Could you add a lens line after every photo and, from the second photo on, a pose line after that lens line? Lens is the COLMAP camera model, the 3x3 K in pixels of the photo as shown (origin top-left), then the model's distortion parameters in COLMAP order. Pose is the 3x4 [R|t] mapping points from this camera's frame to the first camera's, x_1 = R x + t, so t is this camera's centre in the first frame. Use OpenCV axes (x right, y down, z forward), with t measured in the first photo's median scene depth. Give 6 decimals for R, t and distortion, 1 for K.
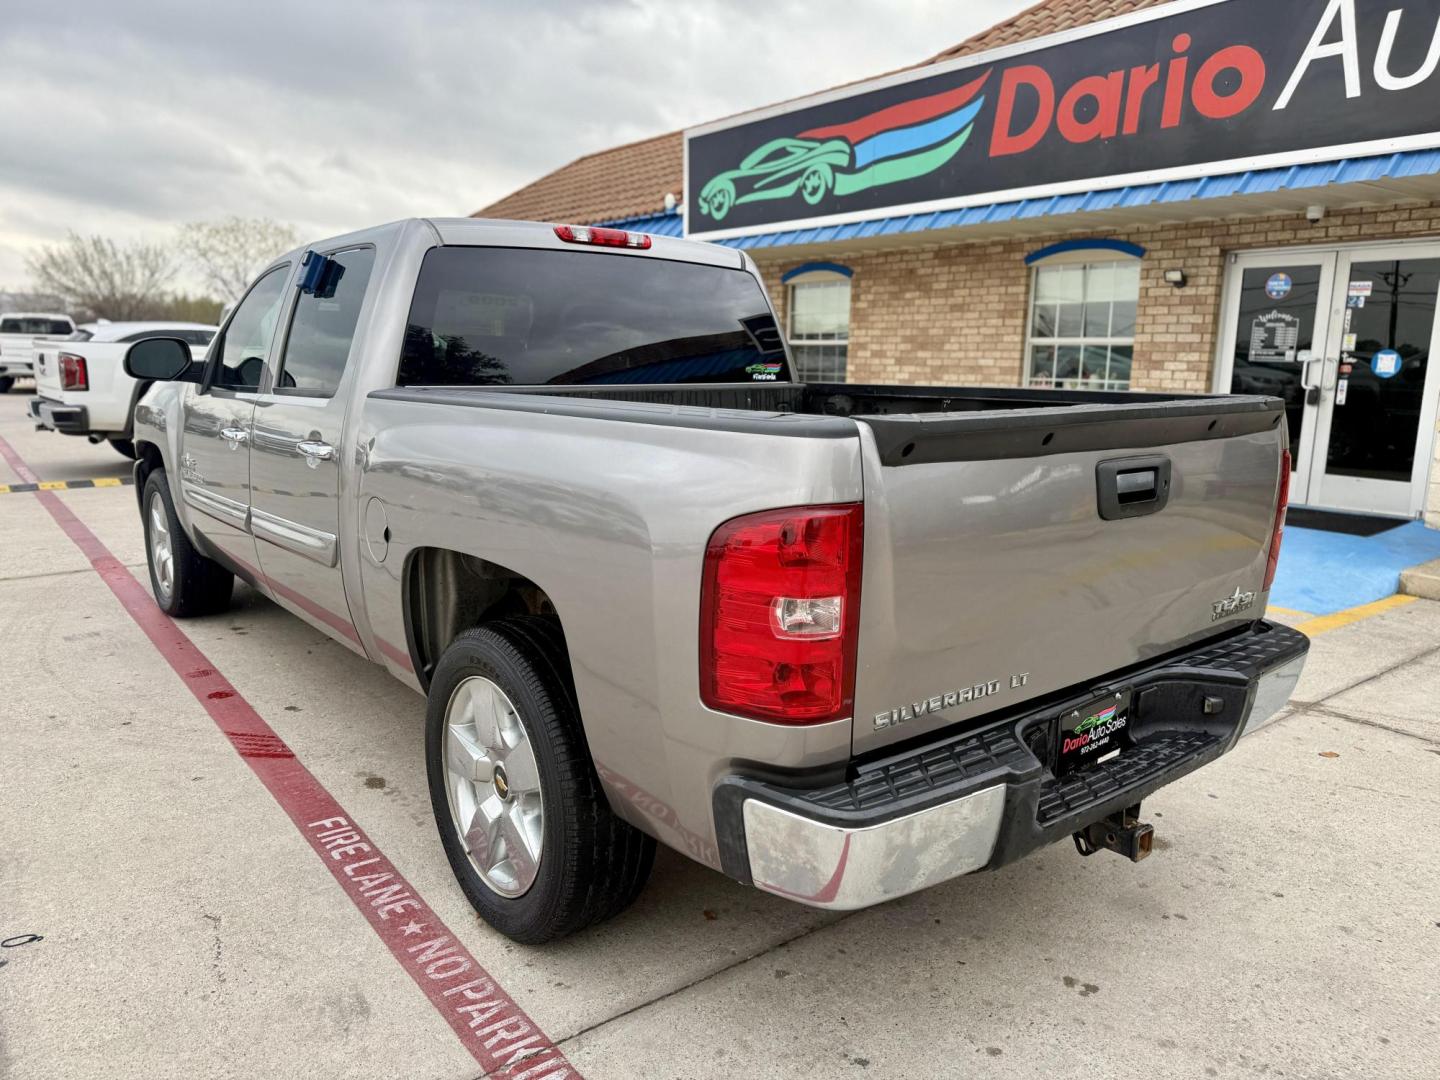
lens RADIAL K [[1020.4, 0, 716.6], [0, 1020.4, 542.4], [0, 0, 1]] dist [0.033521, -0.067603]
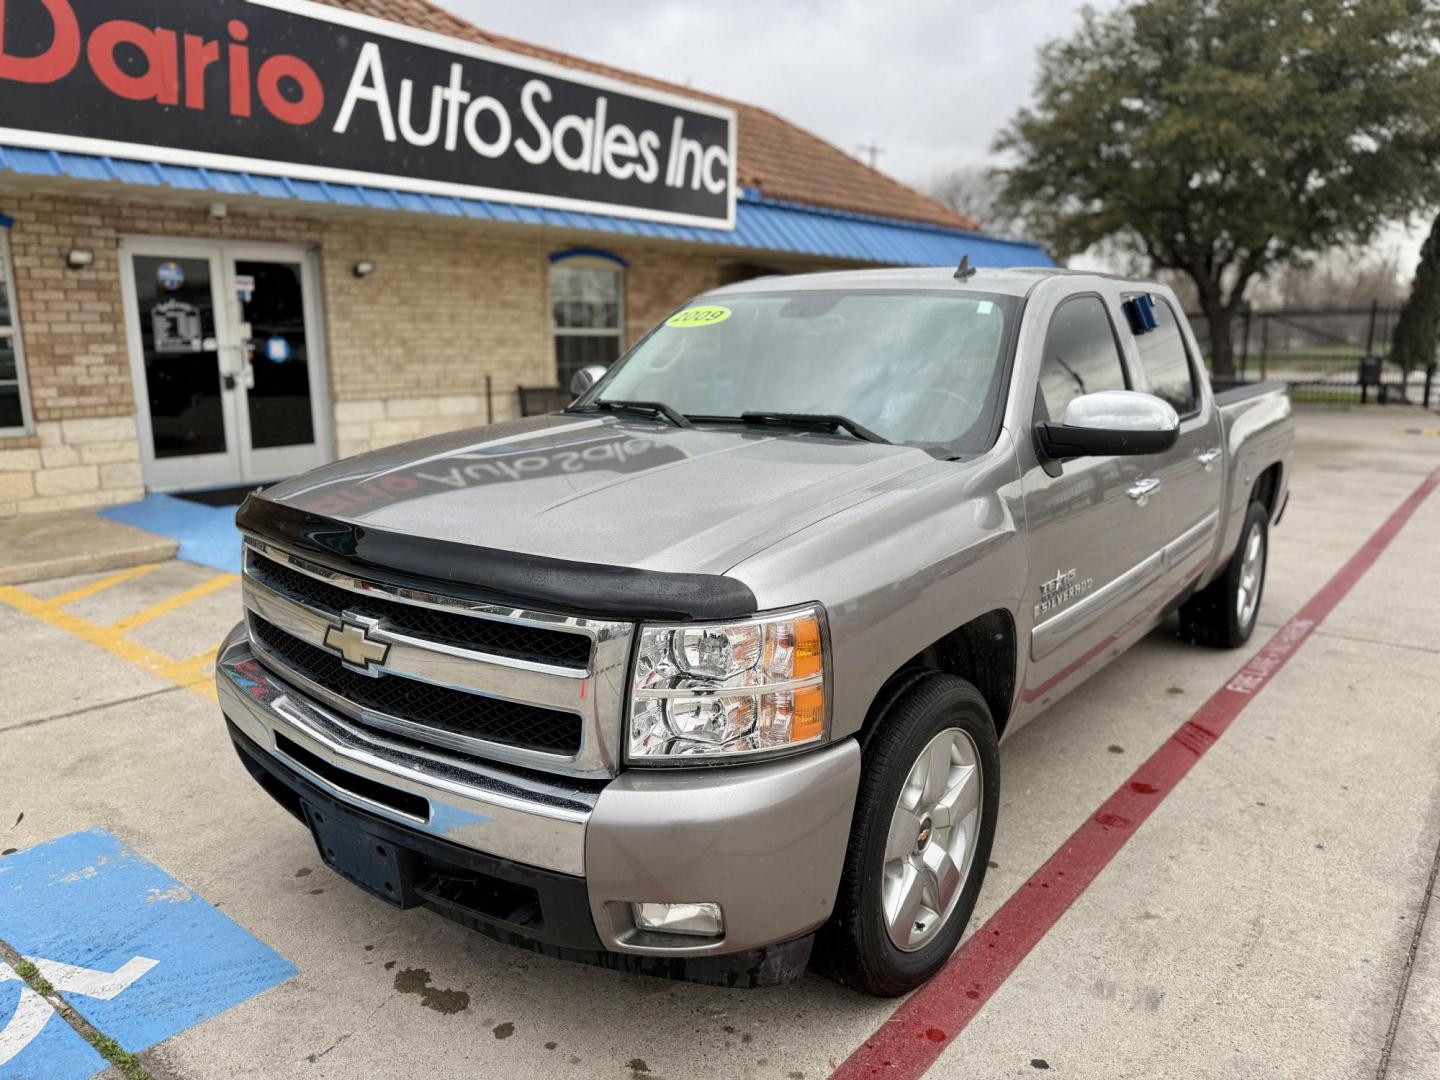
lens RADIAL K [[1032.0, 0, 713.5], [0, 1032.0, 547.8], [0, 0, 1]] dist [0.044796, -0.058252]
pose [[-0.230405, -0.218120, 0.948334, -0.554397], [0.170068, 0.950529, 0.259944, -0.158308], [-0.958118, 0.221173, -0.181911, 0.677496]]
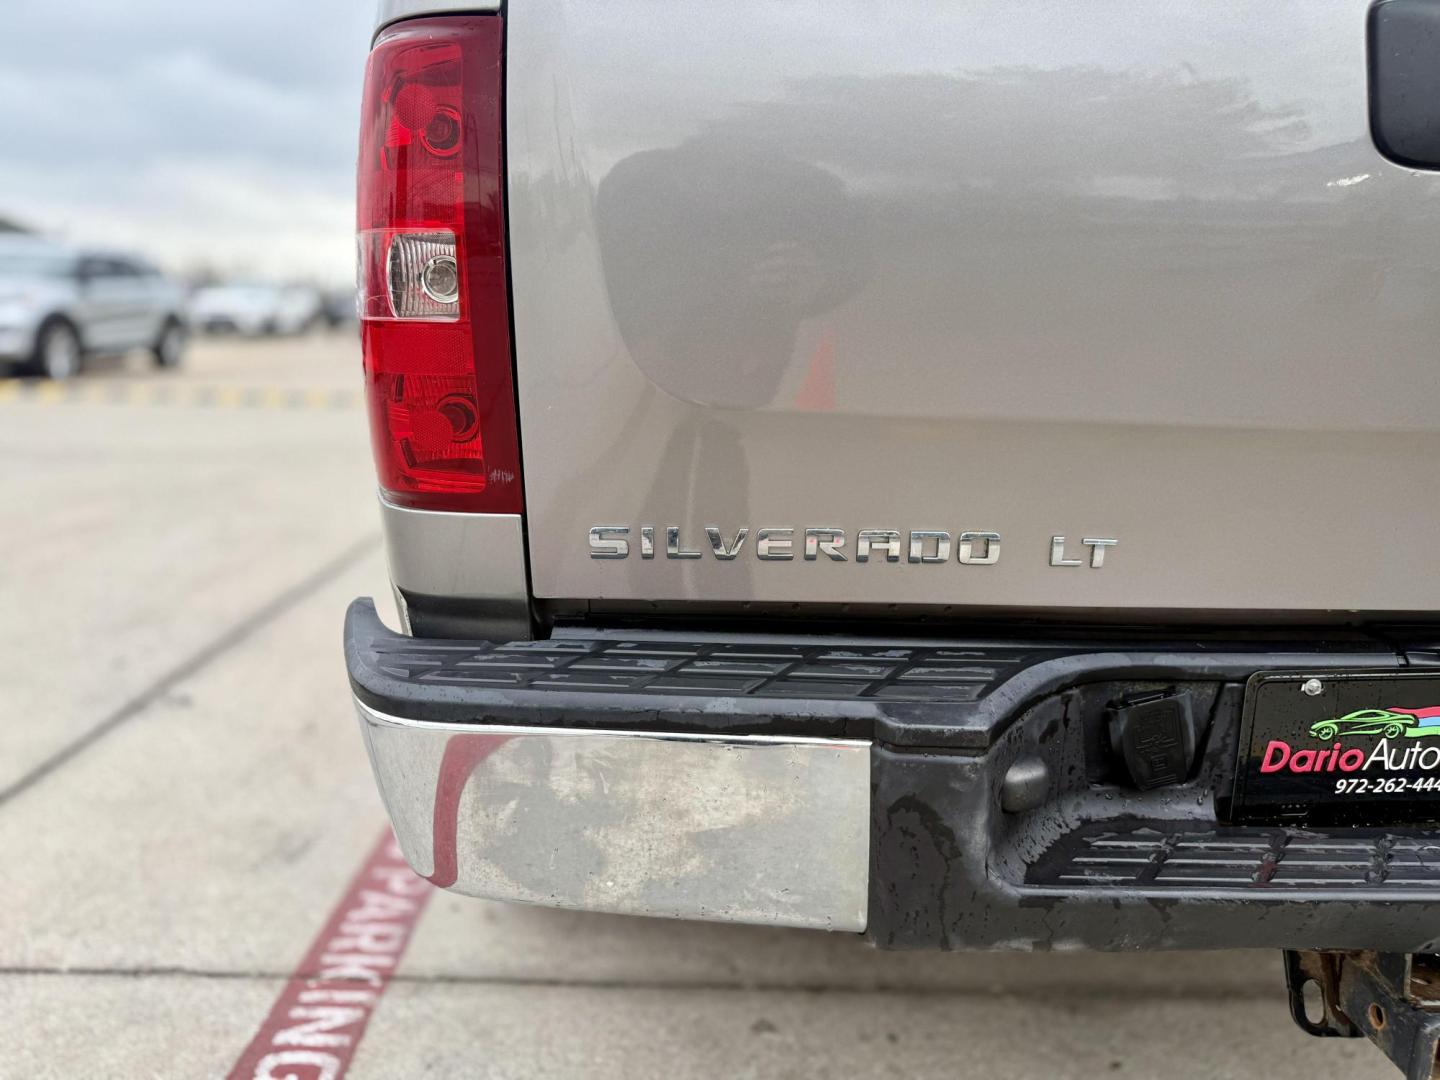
lens RADIAL K [[1010.7, 0, 720.4], [0, 1010.7, 560.7], [0, 0, 1]] dist [0.039673, -0.053598]
pose [[0.806666, 0.139616, -0.574279, 0.087993], [-0.124859, 0.990023, 0.065305, 0.027412], [0.577667, 0.019025, 0.816051, 0.120321]]
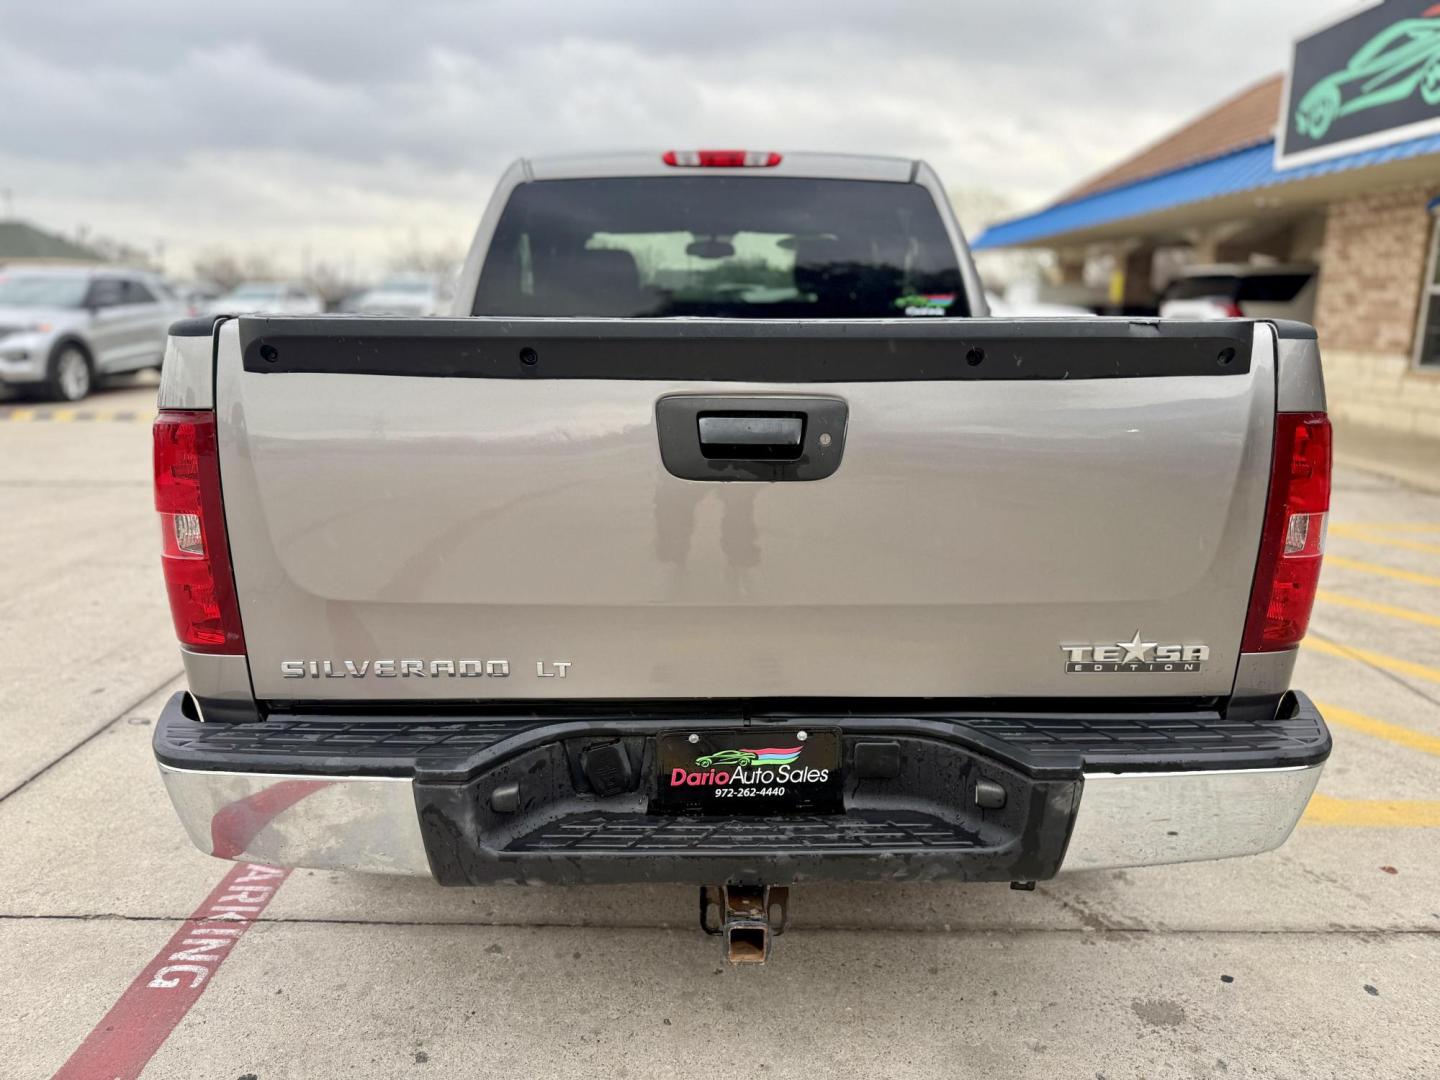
lens RADIAL K [[1019.8, 0, 720.0], [0, 1019.8, 540.0], [0, 0, 1]] dist [-0.004565, -0.003360]
pose [[0.797628, 0.125976, -0.589847, 0.178882], [-0.105310, 0.992011, 0.069461, -0.006676], [0.593885, 0.006713, 0.804522, 0.094846]]
